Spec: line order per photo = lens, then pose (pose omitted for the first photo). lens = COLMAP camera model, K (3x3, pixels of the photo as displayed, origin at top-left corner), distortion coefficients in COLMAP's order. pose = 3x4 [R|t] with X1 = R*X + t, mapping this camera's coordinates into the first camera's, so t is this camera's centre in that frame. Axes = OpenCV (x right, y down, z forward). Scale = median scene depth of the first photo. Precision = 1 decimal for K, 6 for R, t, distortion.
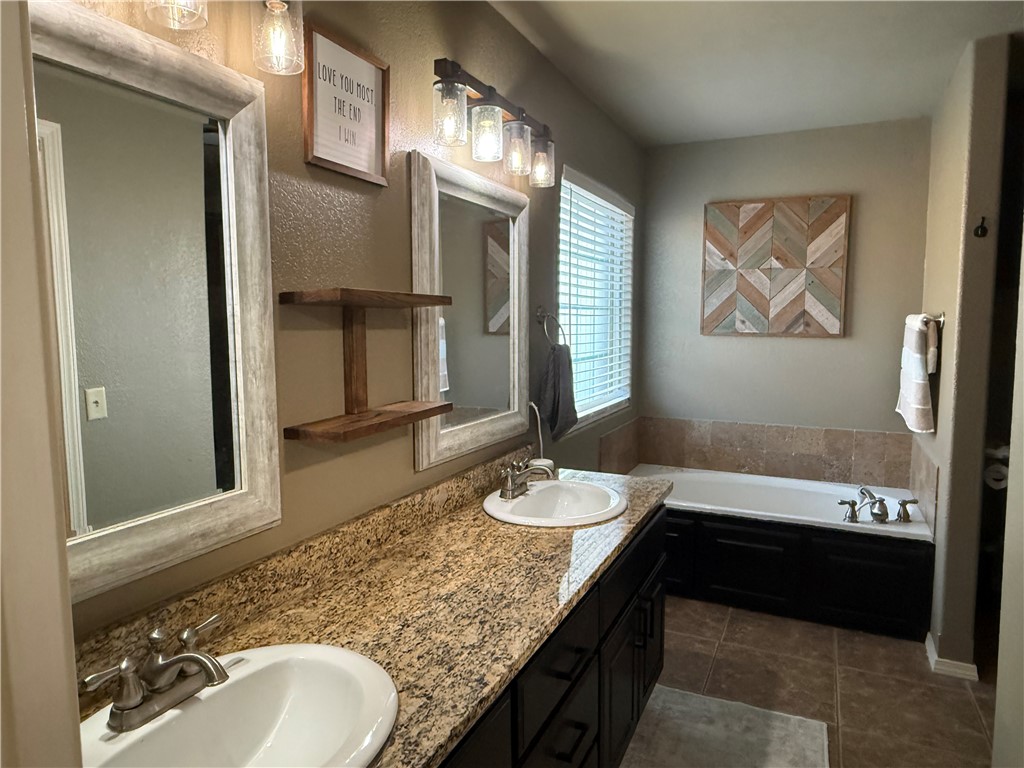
lens RADIAL K [[651.9, 0, 510.2], [0, 651.9, 382.9], [0, 0, 1]] dist [0.001553, -0.000079]
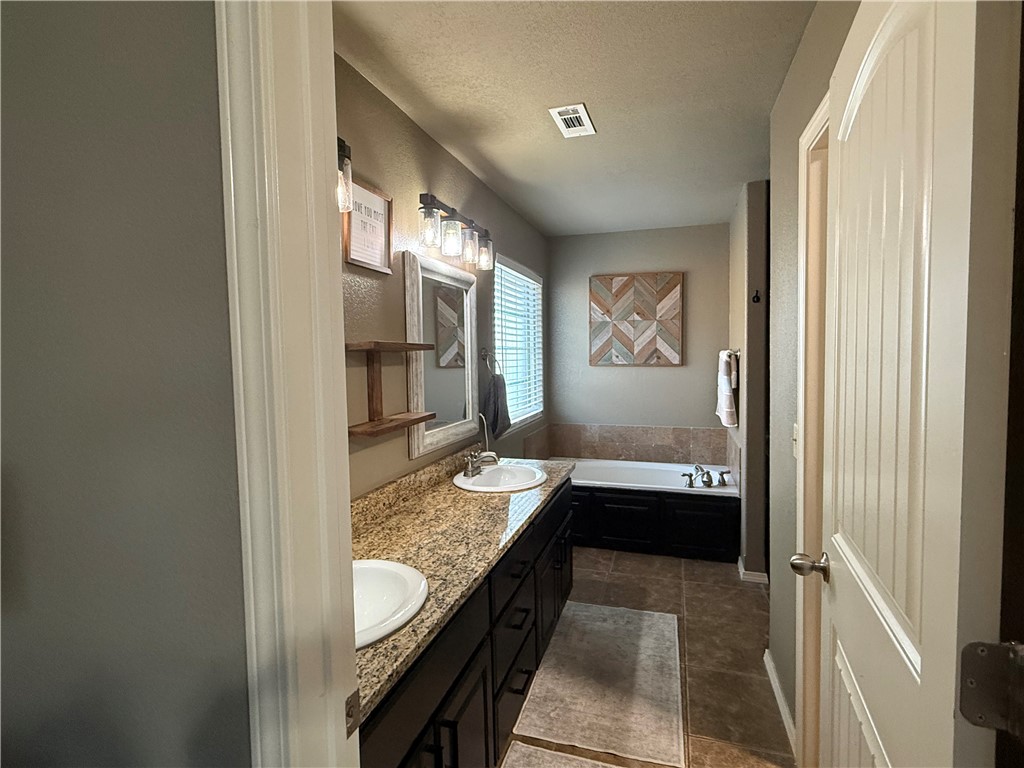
lens RADIAL K [[509.3, 0, 513.5], [0, 509.3, 383.5], [0, 0, 1]] dist [-0.000306, -0.000007]
pose [[0.990514, -0.020707, 0.135846, -0.049580], [0.026363, 0.998853, -0.039966, 0.010407], [-0.134862, 0.043168, 0.989924, -0.161014]]
